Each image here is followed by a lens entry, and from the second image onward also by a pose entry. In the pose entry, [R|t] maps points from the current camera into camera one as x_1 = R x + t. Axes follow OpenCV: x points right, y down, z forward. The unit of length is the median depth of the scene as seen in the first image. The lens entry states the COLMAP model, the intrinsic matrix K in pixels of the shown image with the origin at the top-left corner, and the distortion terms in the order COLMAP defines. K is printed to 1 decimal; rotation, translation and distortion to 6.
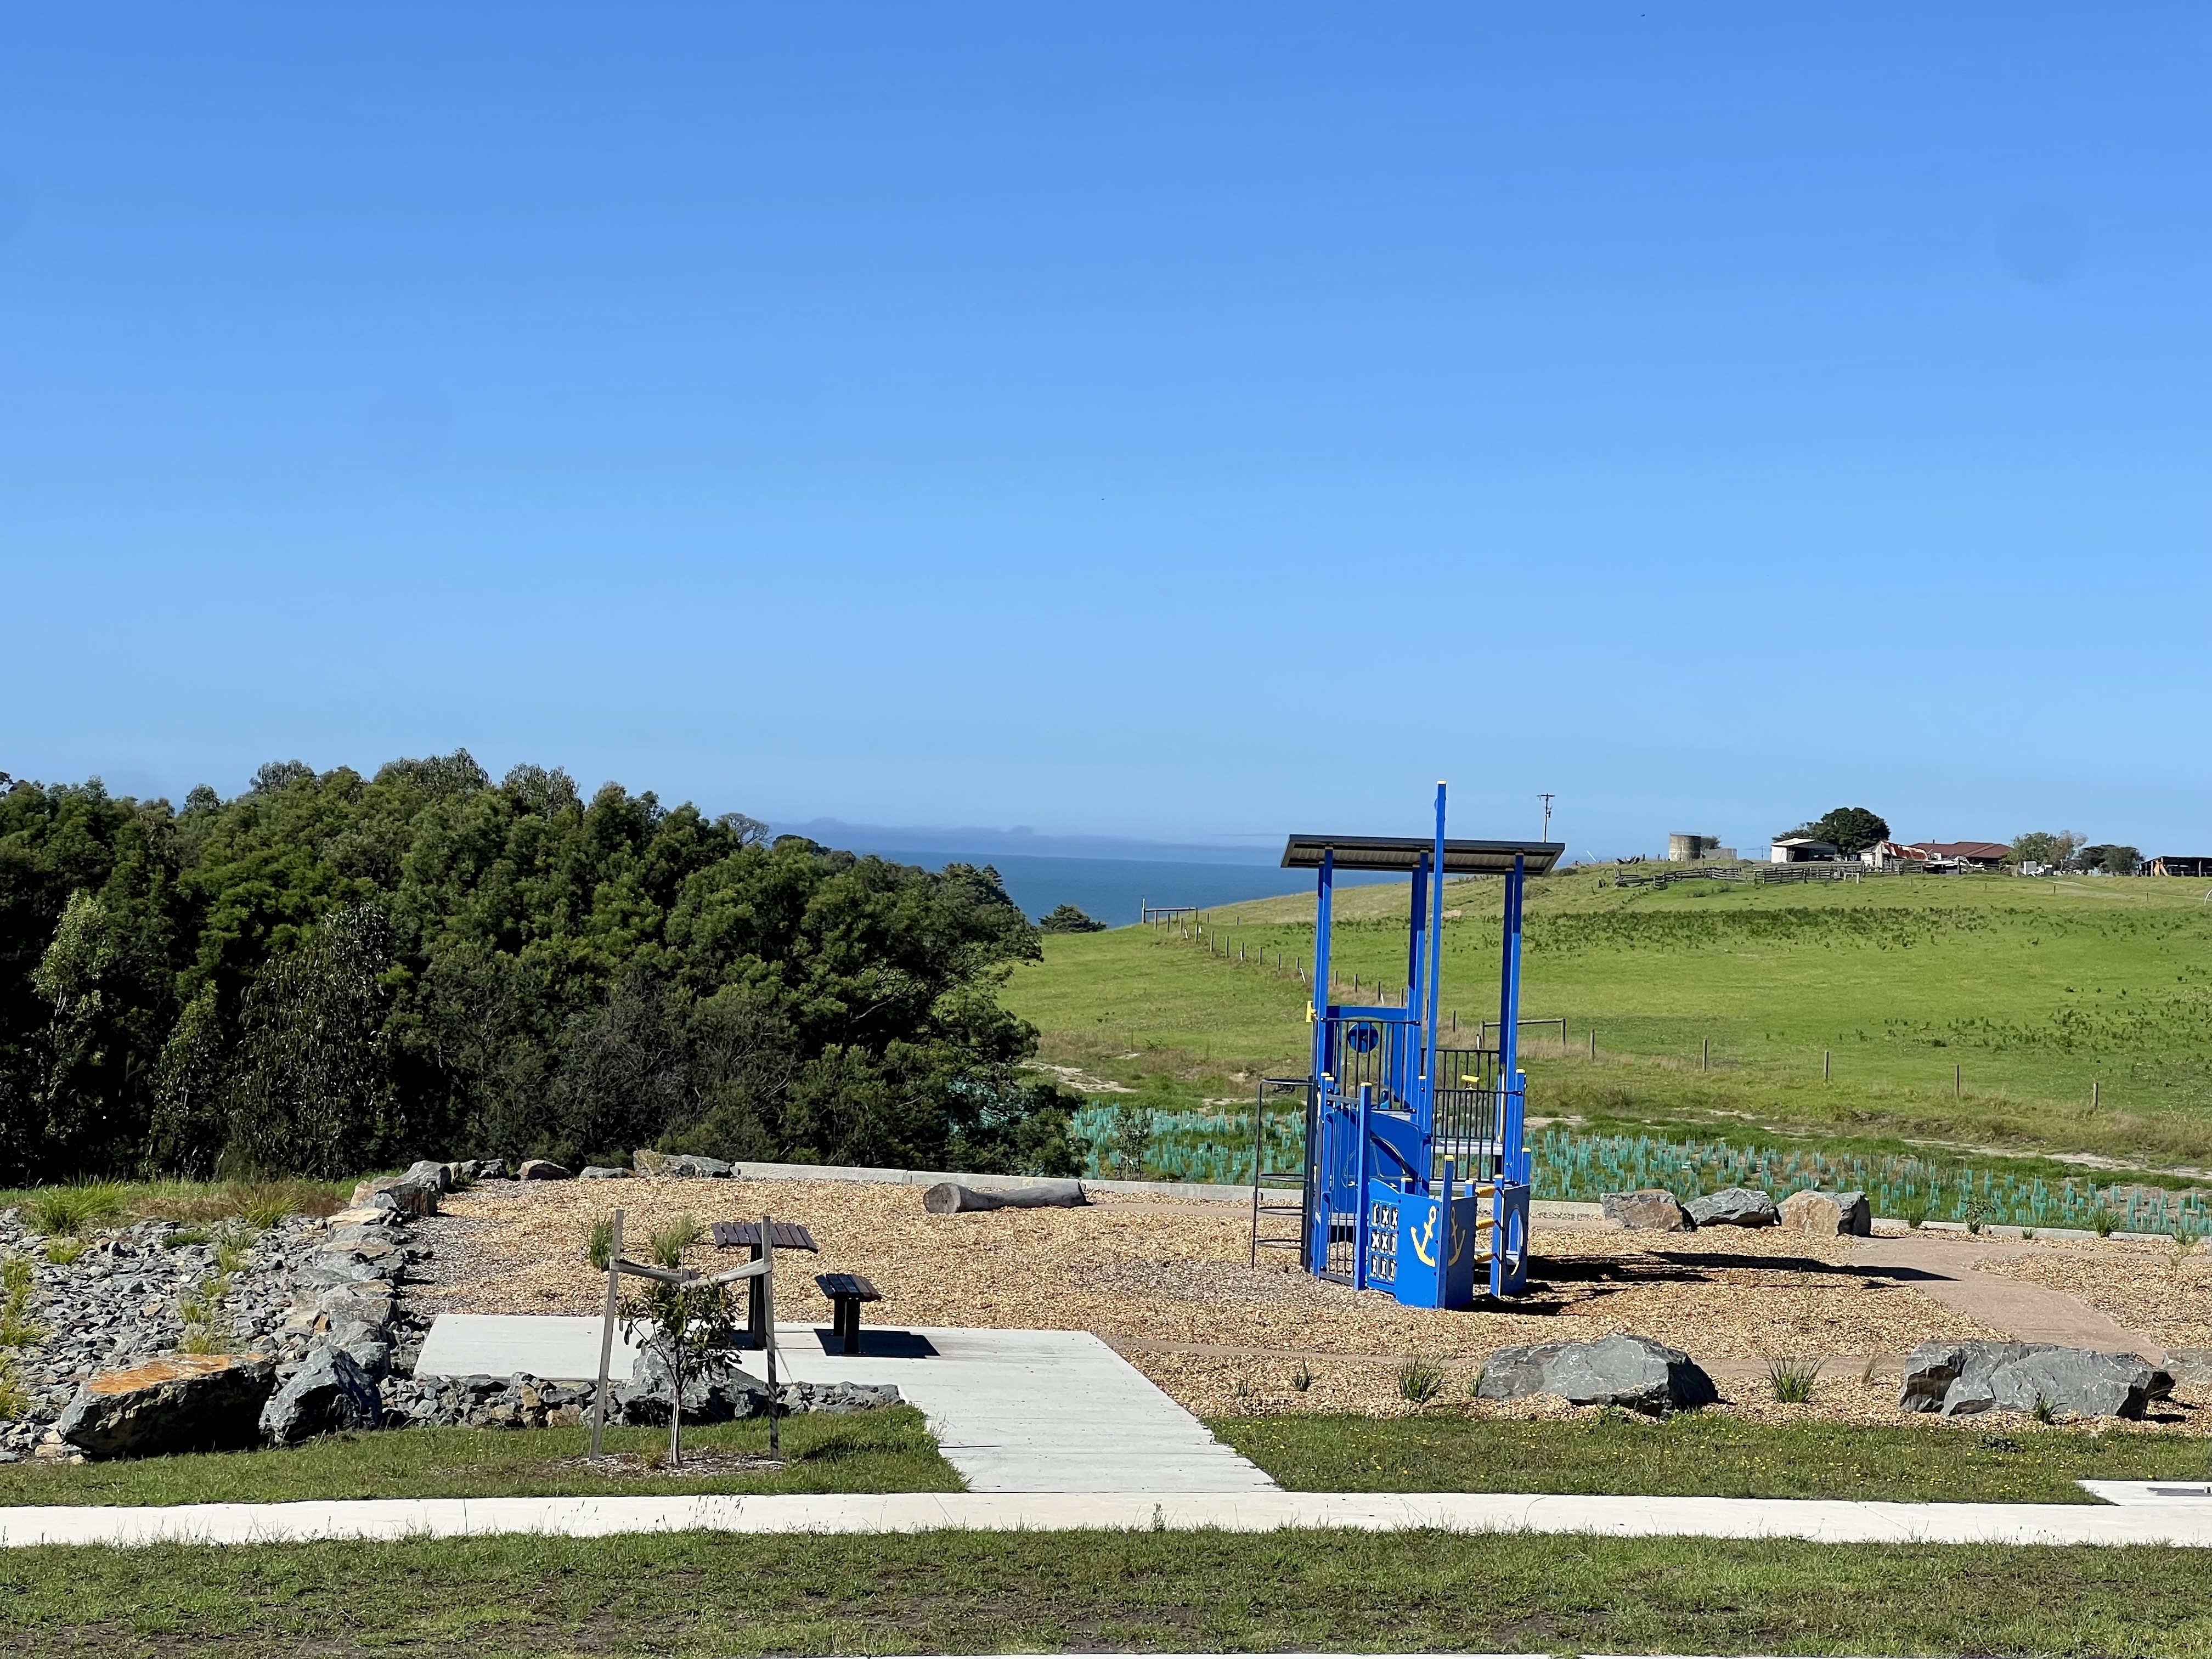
lens RADIAL K [[4888.4, 0, 1106.0], [0, 4888.4, 829.5], [0, 0, 1]] dist [-0.322865, 8.183294]
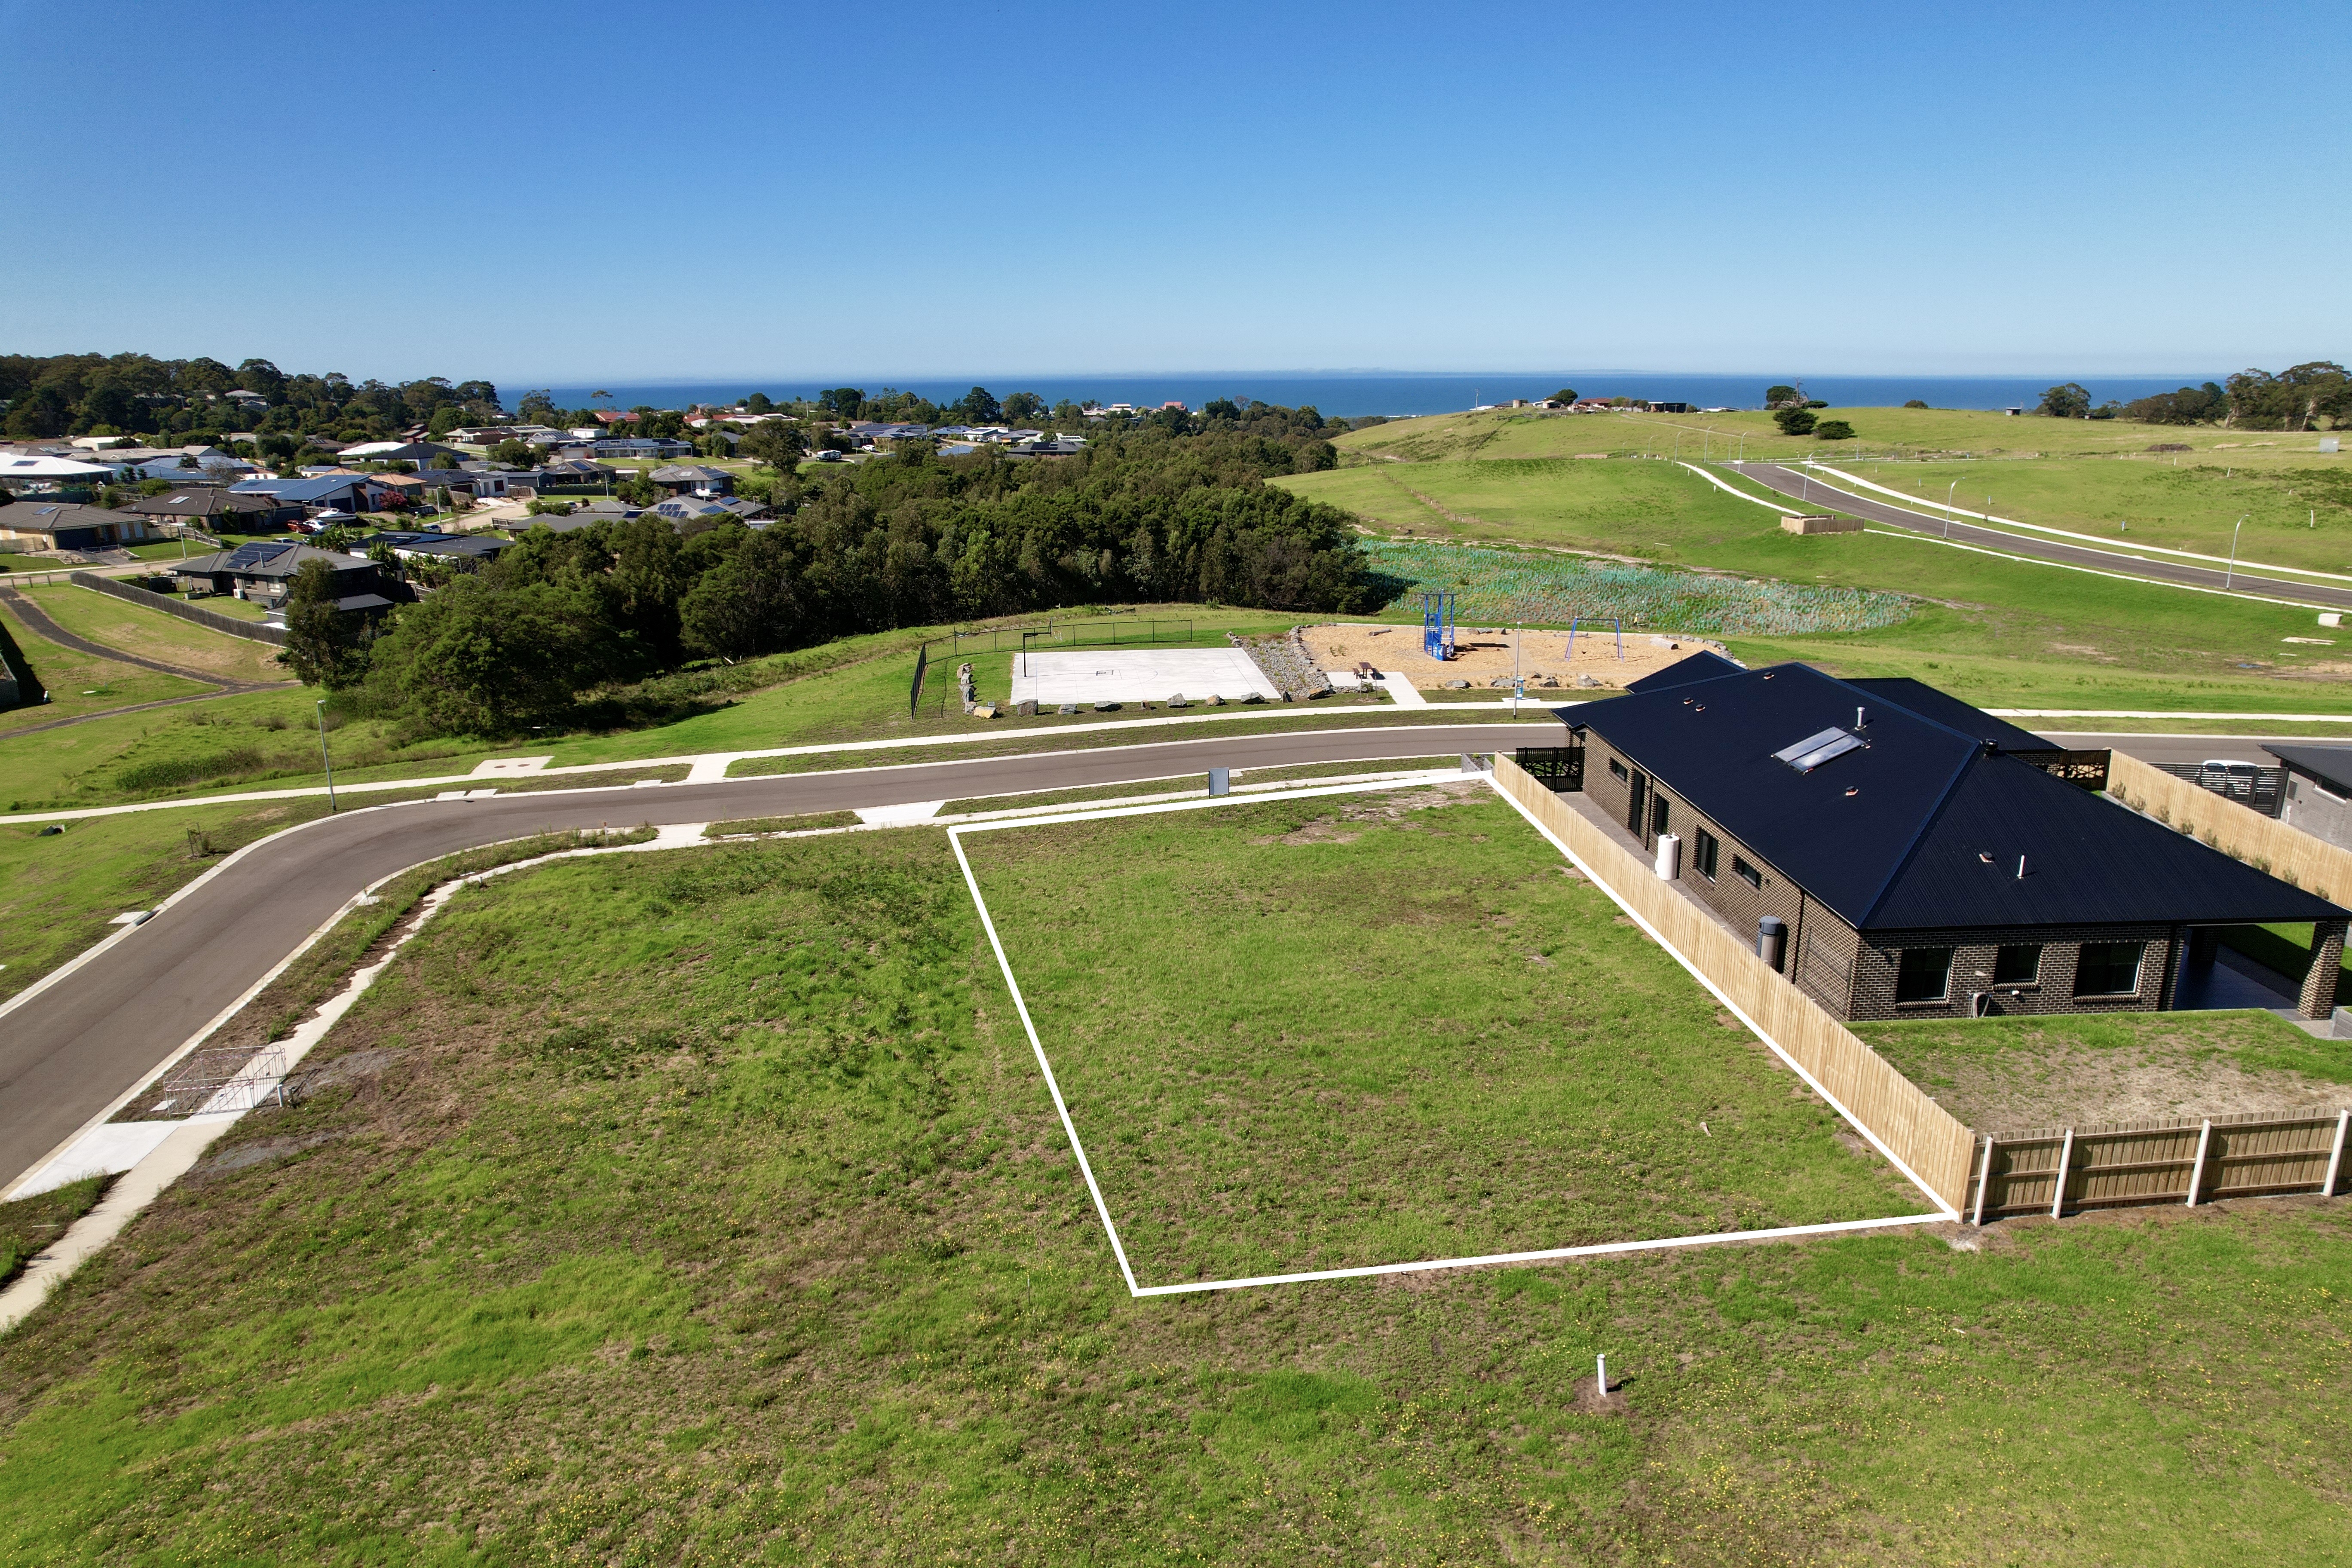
lens RADIAL K [[1475.7, 0, 1176.0], [0, 1475.7, 784.0], [0, 0, 1]] dist [-0.055021, 0.042580]
pose [[0.993080, -0.017259, -0.116161, -0.029185], [0.048089, 0.962171, 0.268167, -0.124825], [0.107138, -0.271897, 0.956344, -0.467227]]
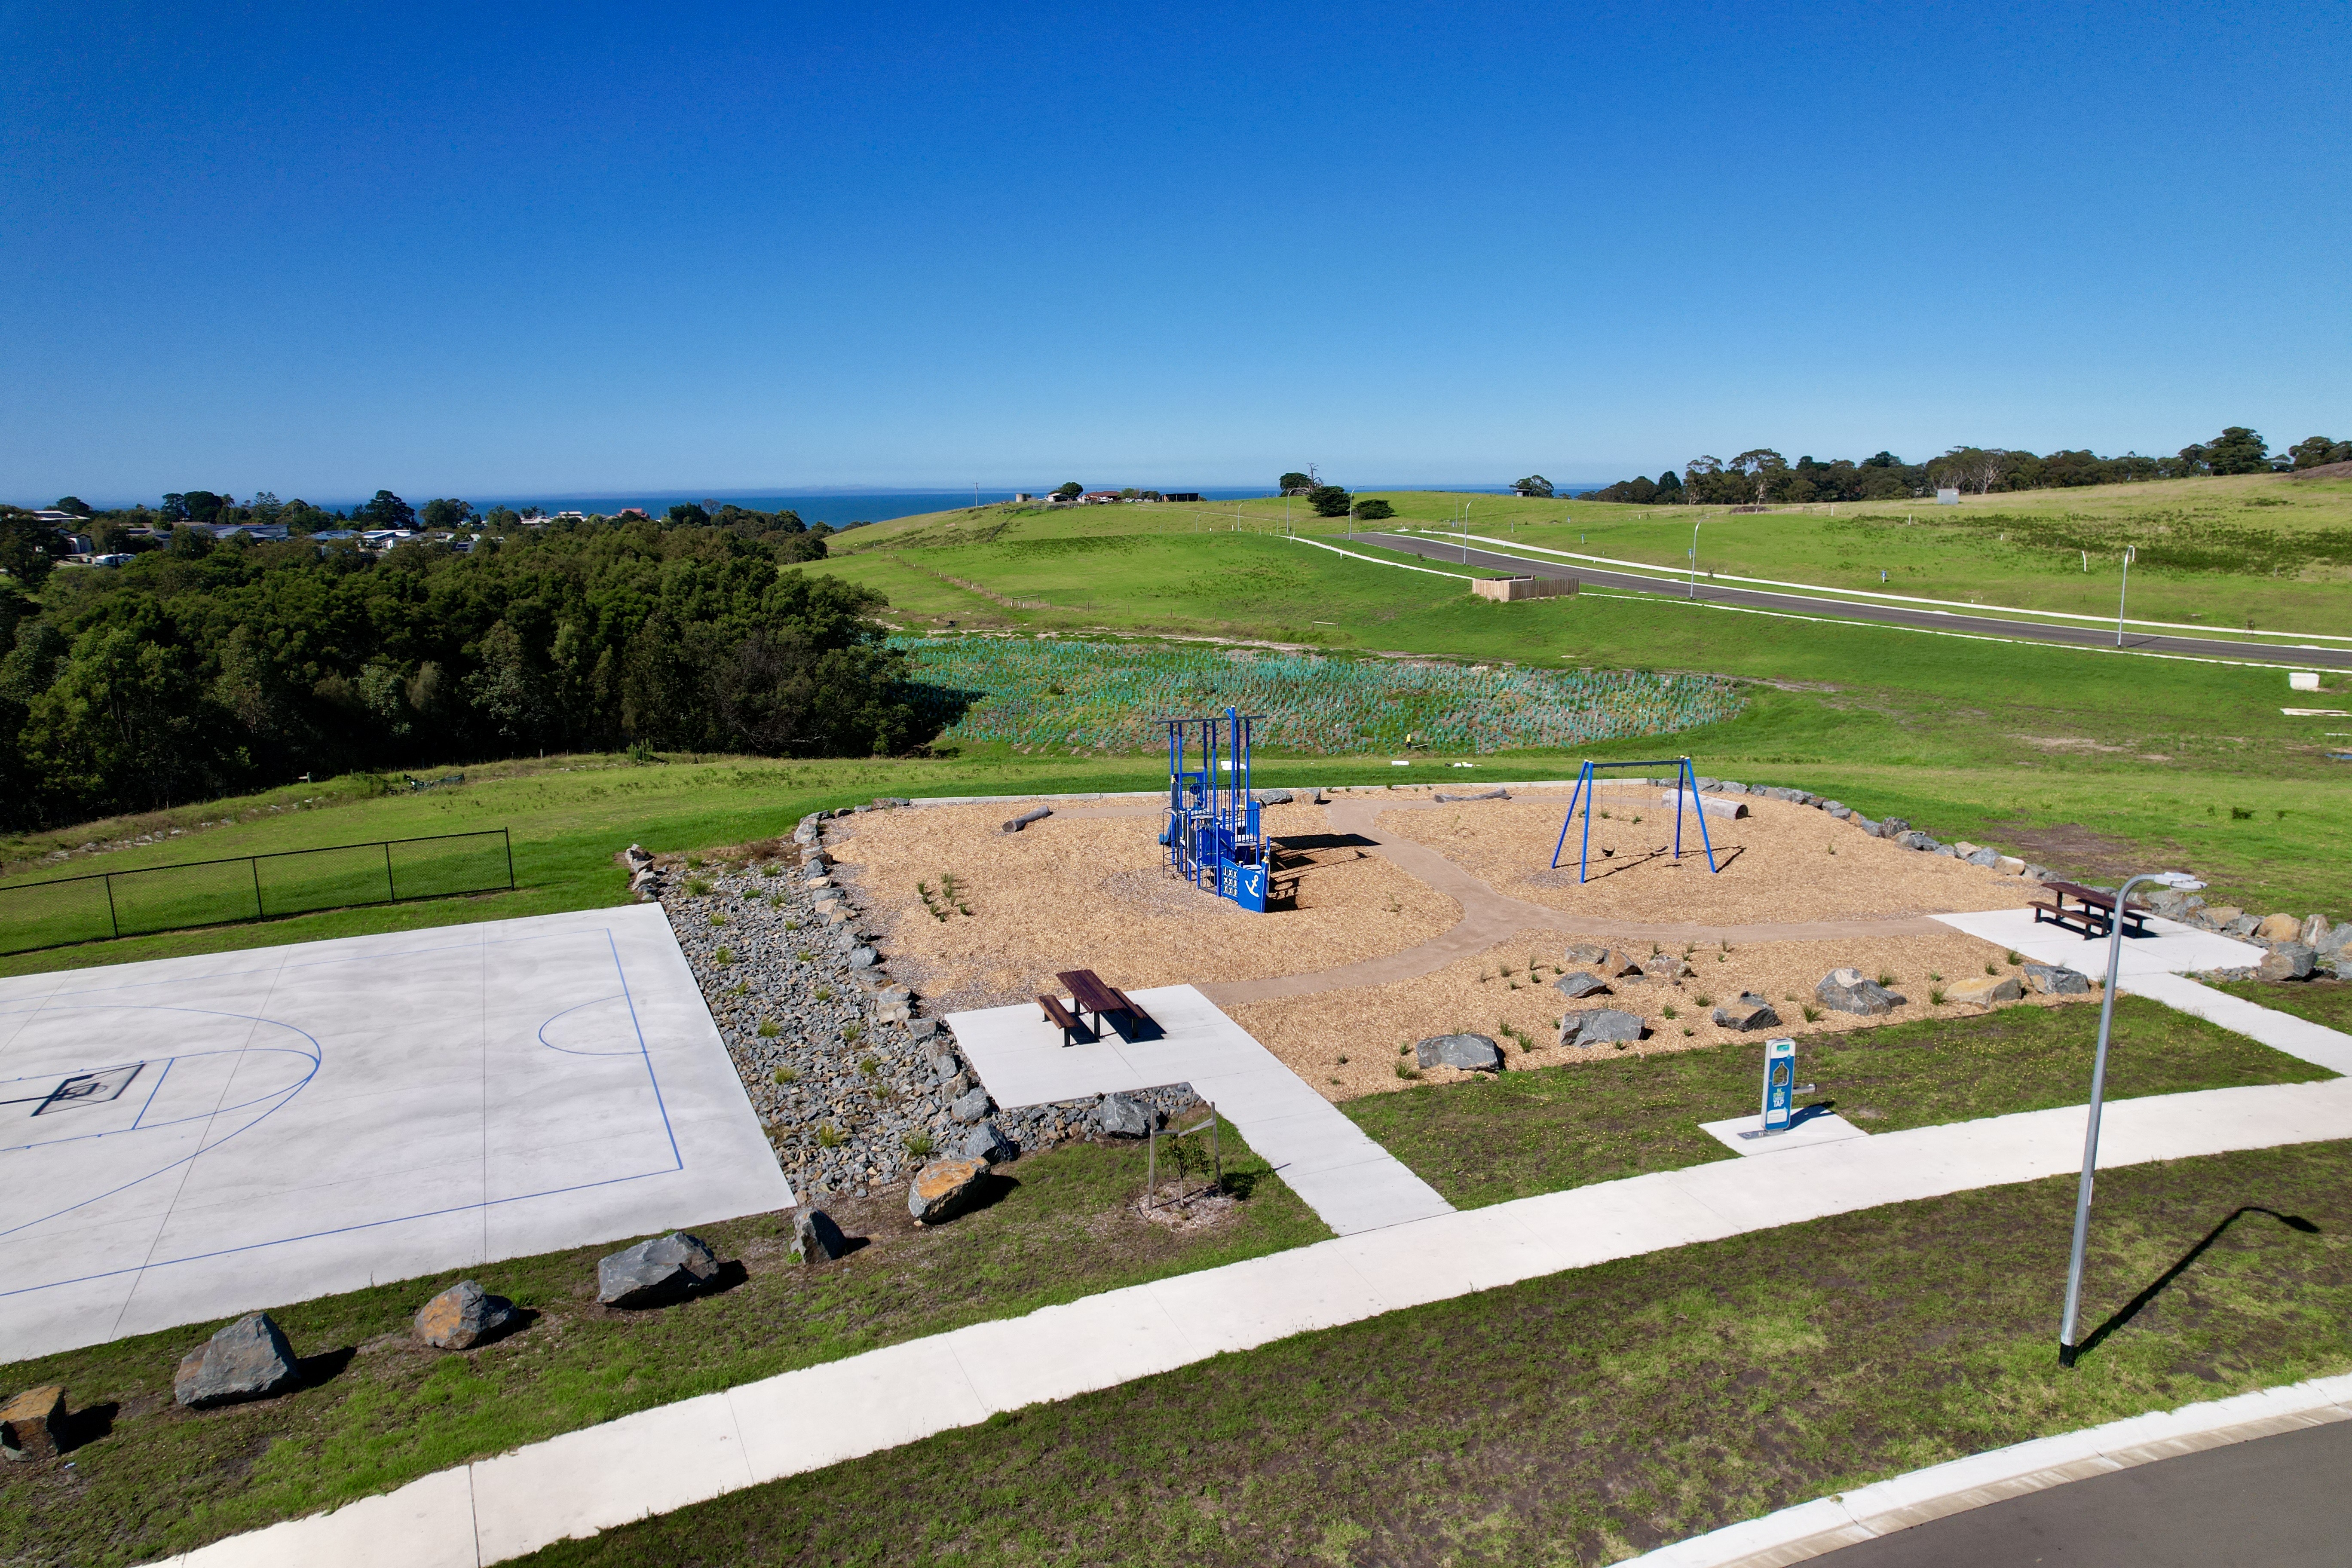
lens RADIAL K [[1475.7, 0, 1176.0], [0, 1475.7, 784.0], [0, 0, 1]] dist [-0.055021, 0.042580]
pose [[0.971338, -0.093869, 0.218381, -0.050734], [0.047121, 0.976531, 0.210159, -0.049582], [-0.232984, -0.193845, 0.952965, 0.078061]]
